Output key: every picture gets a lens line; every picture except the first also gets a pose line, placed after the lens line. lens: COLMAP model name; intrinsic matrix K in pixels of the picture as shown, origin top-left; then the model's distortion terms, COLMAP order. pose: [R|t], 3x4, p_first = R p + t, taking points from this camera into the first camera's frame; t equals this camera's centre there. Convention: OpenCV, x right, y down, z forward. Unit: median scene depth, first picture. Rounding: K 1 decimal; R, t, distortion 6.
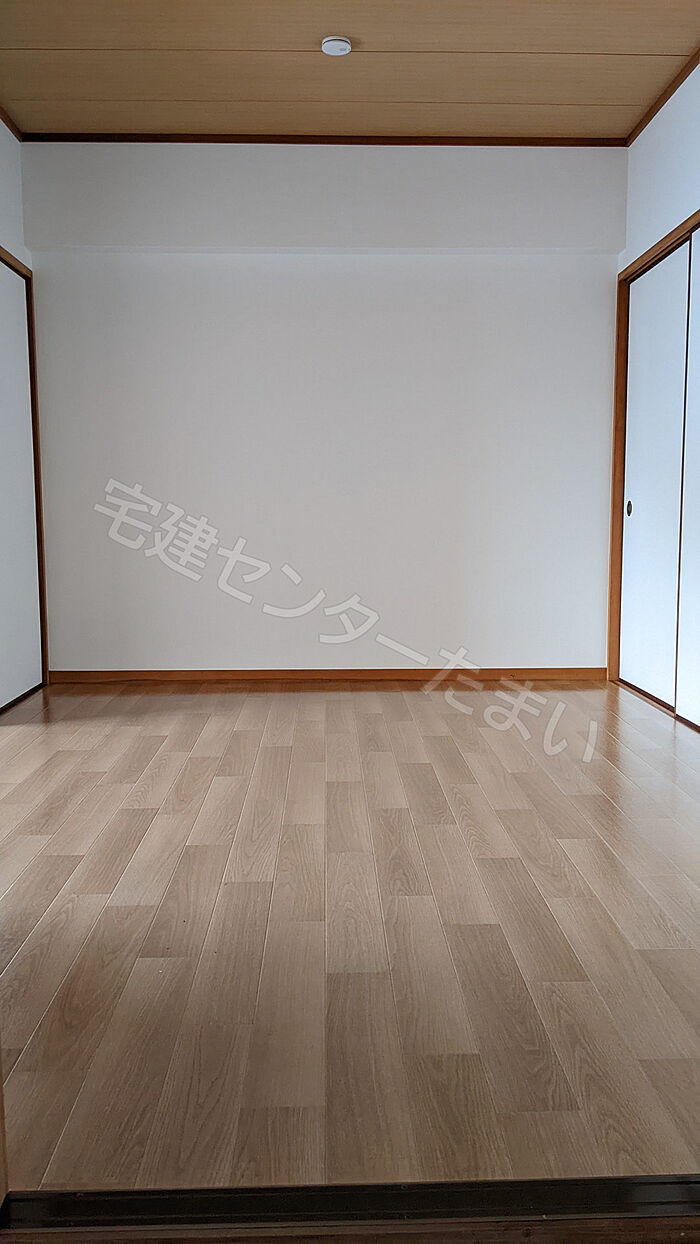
lens RADIAL K [[989.1, 0, 350.3], [0, 989.1, 625.3], [0, 0, 1]] dist [0.017682, -0.012306]
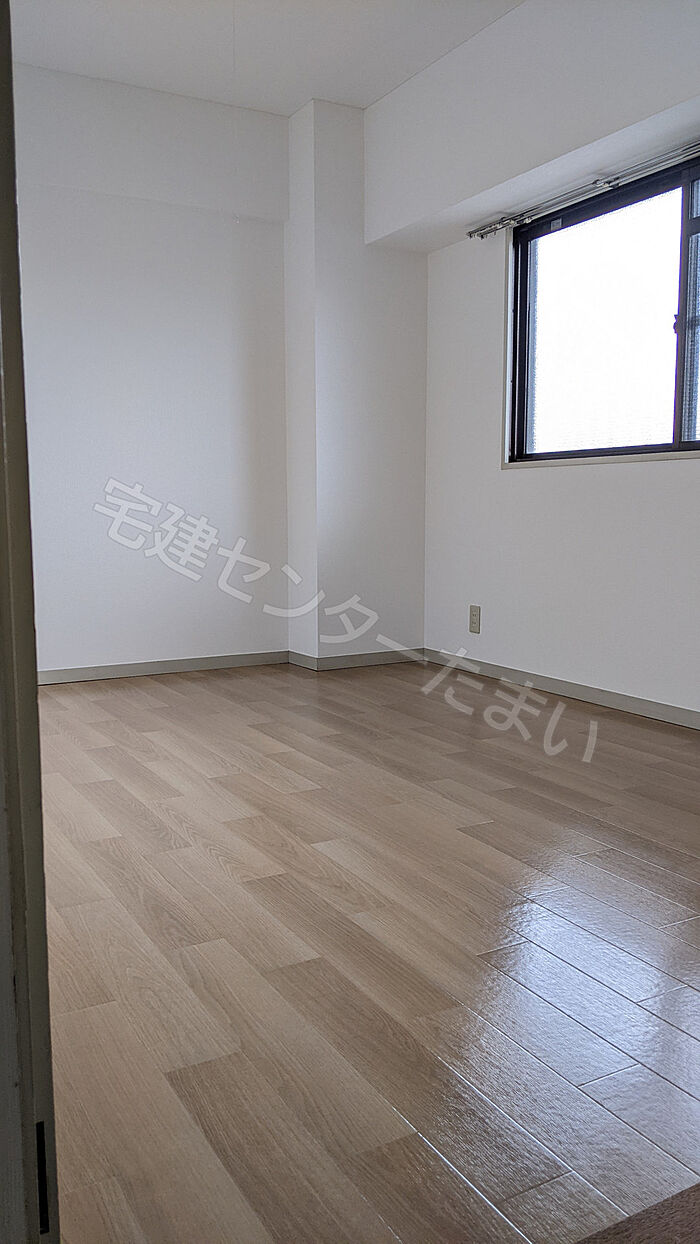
lens RADIAL K [[989.1, 0, 348.8], [0, 989.1, 617.4], [0, 0, 1]] dist [0.017682, -0.012306]
pose [[0.893226, -0.056111, 0.446093, -0.201313], [0.057247, 0.998300, 0.010943, 0.000030], [-0.445949, 0.015763, 0.894920, 0.226500]]
